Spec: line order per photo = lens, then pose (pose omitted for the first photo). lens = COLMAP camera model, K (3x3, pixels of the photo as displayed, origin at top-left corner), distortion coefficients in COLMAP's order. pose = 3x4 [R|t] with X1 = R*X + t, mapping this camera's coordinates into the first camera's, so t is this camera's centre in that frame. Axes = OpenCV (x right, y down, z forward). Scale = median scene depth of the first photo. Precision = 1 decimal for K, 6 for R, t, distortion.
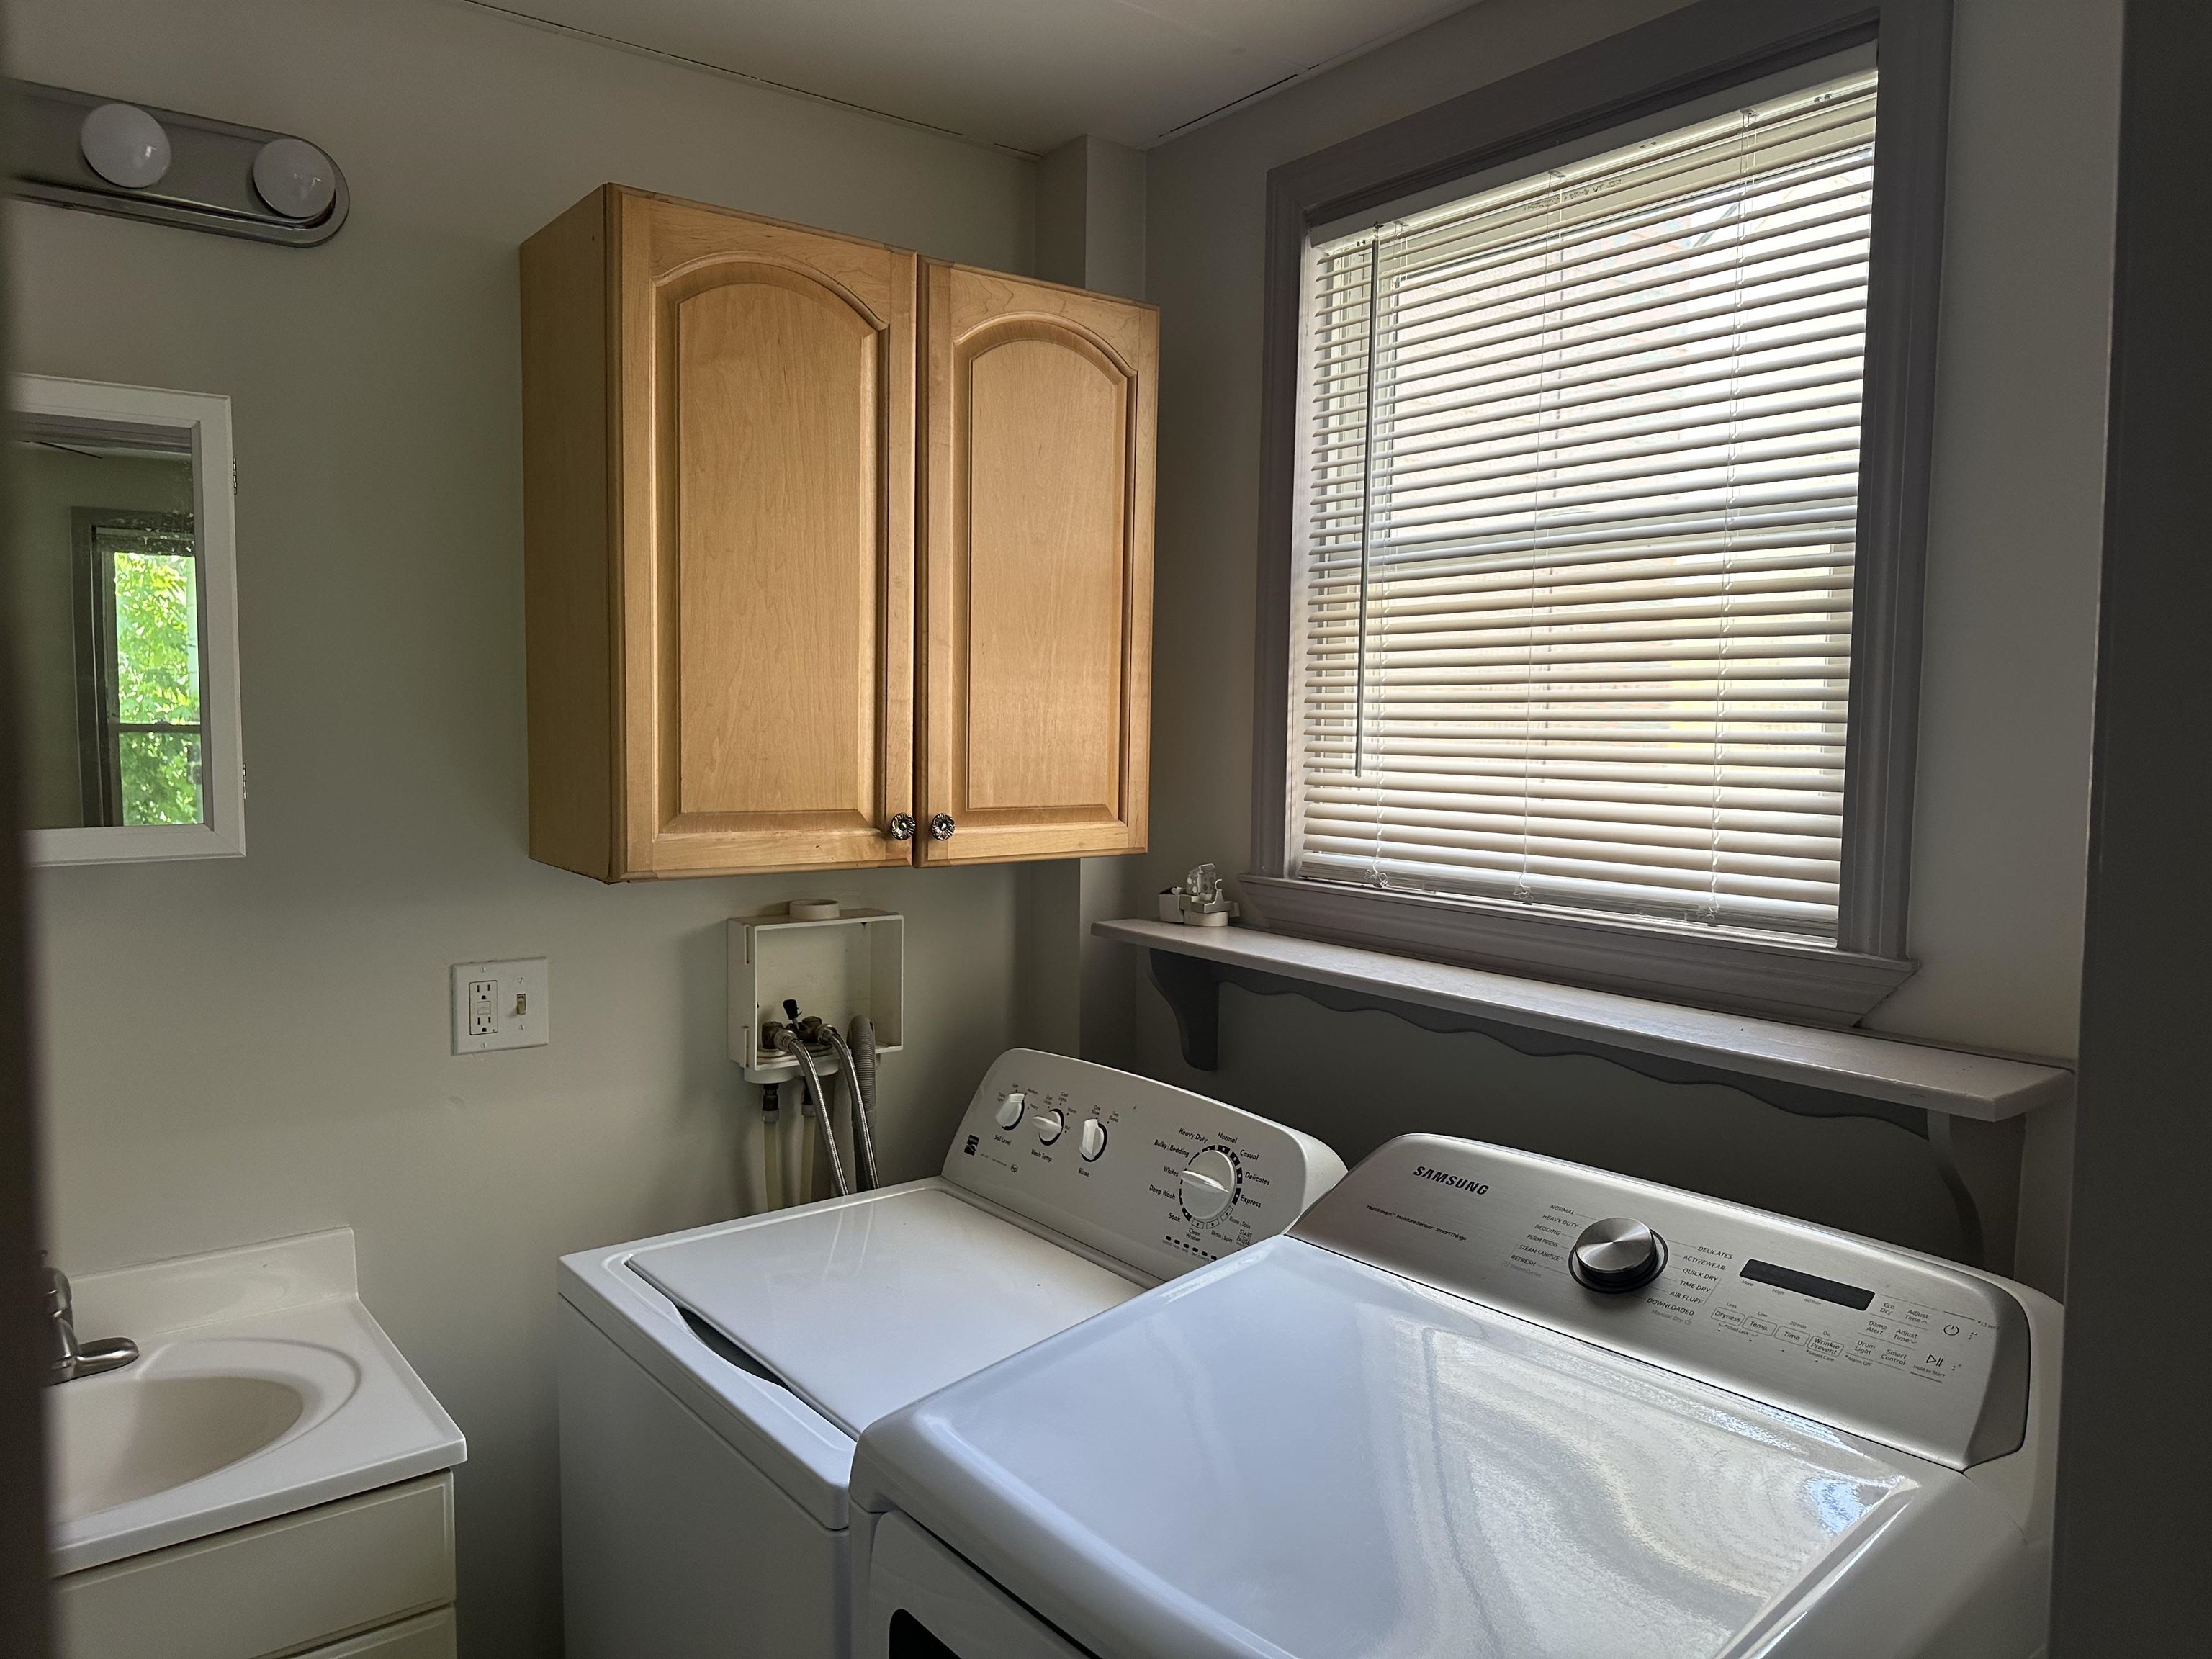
lens RADIAL K [[1589.7, 0, 1104.7], [0, 1589.7, 864.6], [0, 0, 1]] dist [0.189564, -0.236932]
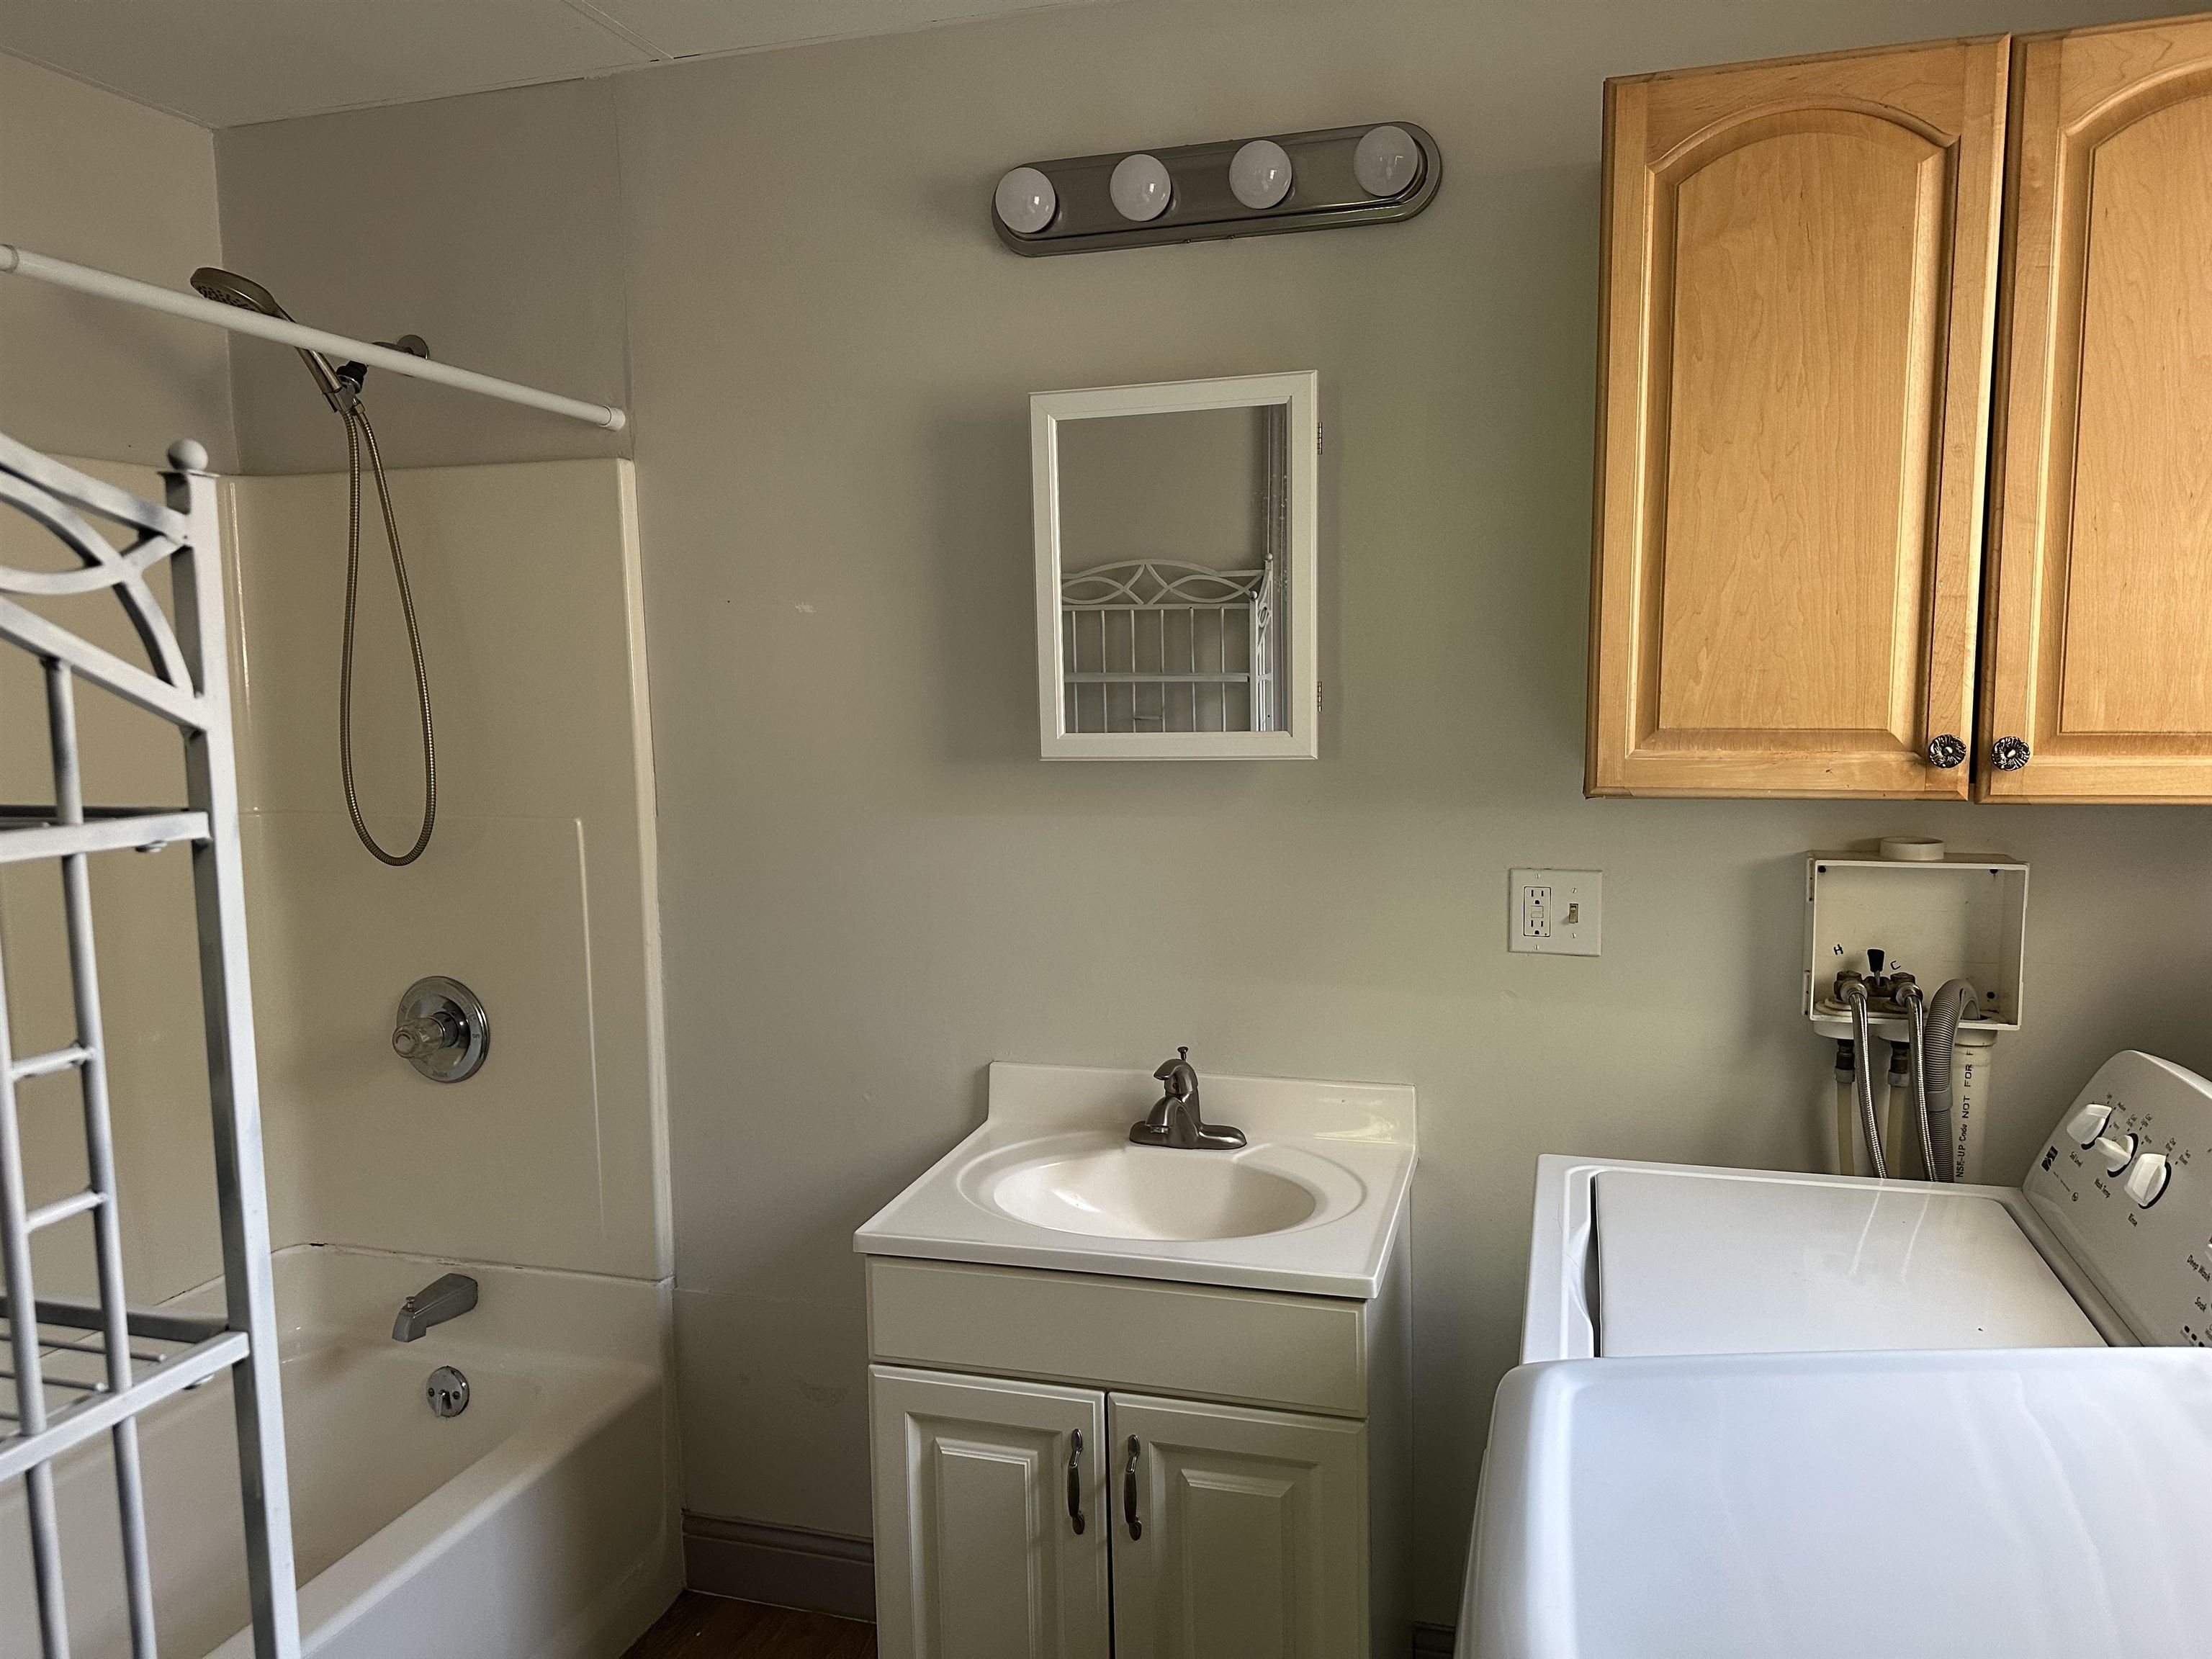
lens RADIAL K [[1605.1, 0, 1106.6], [0, 1605.1, 870.8], [0, 0, 1]] dist [0.075901, -0.056577]
pose [[0.591829, 0.092759, -0.800709, 0.304441], [-0.056207, 0.995688, 0.073802, -0.000370], [0.804102, 0.001327, 0.594490, 0.157039]]
